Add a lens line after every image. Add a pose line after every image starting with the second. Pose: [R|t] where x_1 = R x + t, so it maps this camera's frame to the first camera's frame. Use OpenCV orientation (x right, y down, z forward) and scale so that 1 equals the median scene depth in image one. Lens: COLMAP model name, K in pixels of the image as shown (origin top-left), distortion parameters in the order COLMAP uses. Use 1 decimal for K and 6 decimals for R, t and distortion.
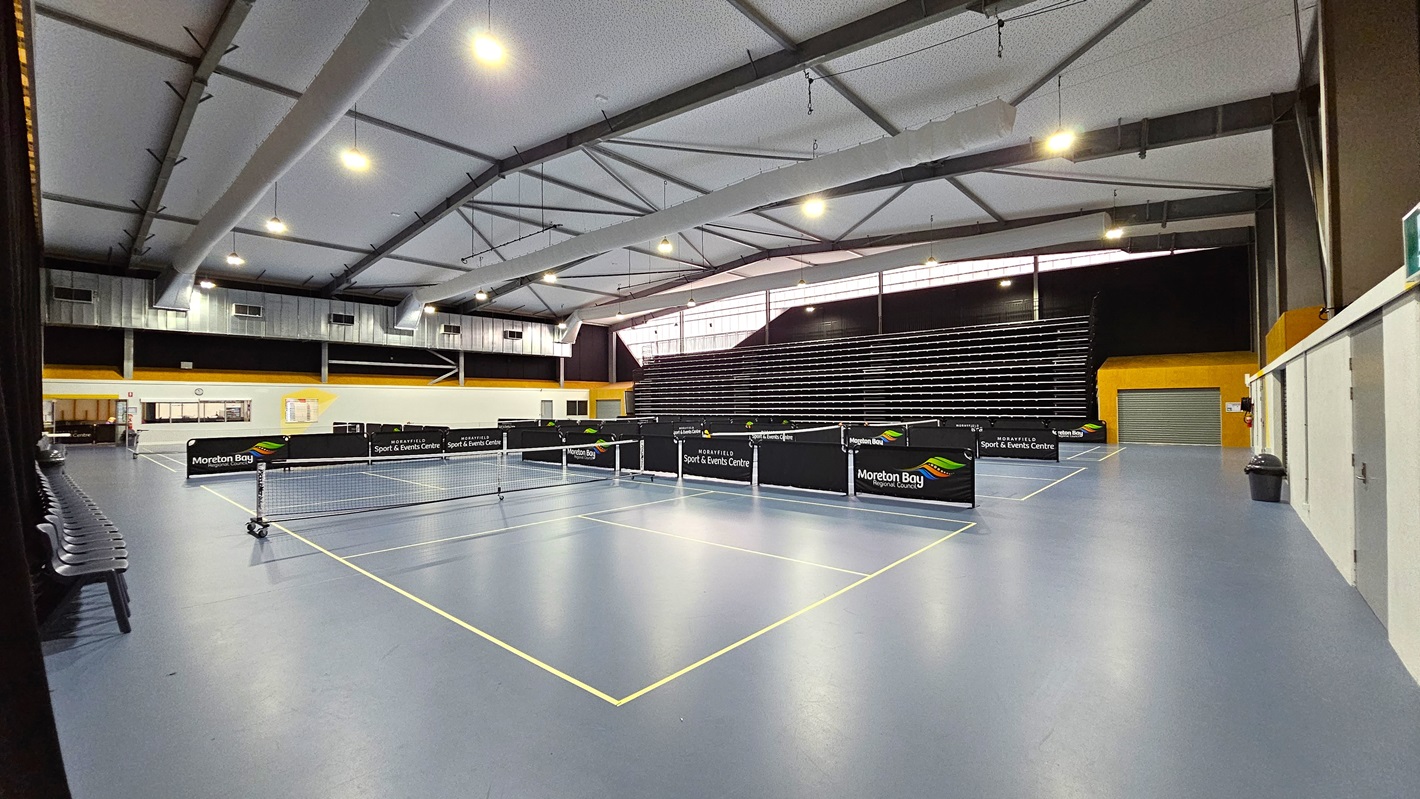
lens RADIAL K [[582.2, 0, 705.9], [0, 582.2, 396.8], [0, 0, 1]] dist [-0.001766, 0.000270]
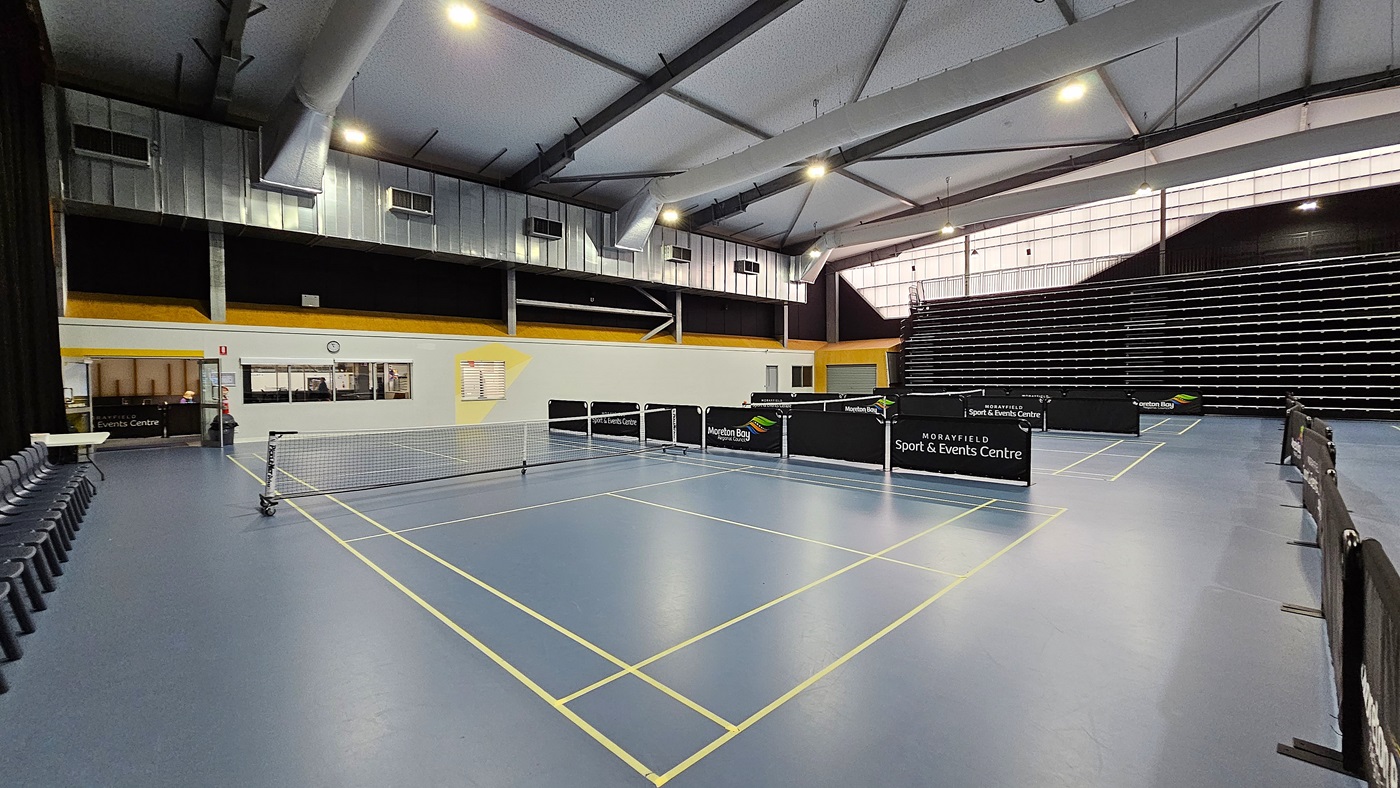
lens RADIAL K [[593.9, 0, 700.0], [0, 593.9, 394.0], [0, 0, 1]] dist [0.012382, -0.000414]
pose [[0.997693, 0.002356, -0.067852, -0.404016], [0.000656, 0.999017, 0.044334, 0.009677], [0.067890, -0.044276, 0.996710, 0.374752]]
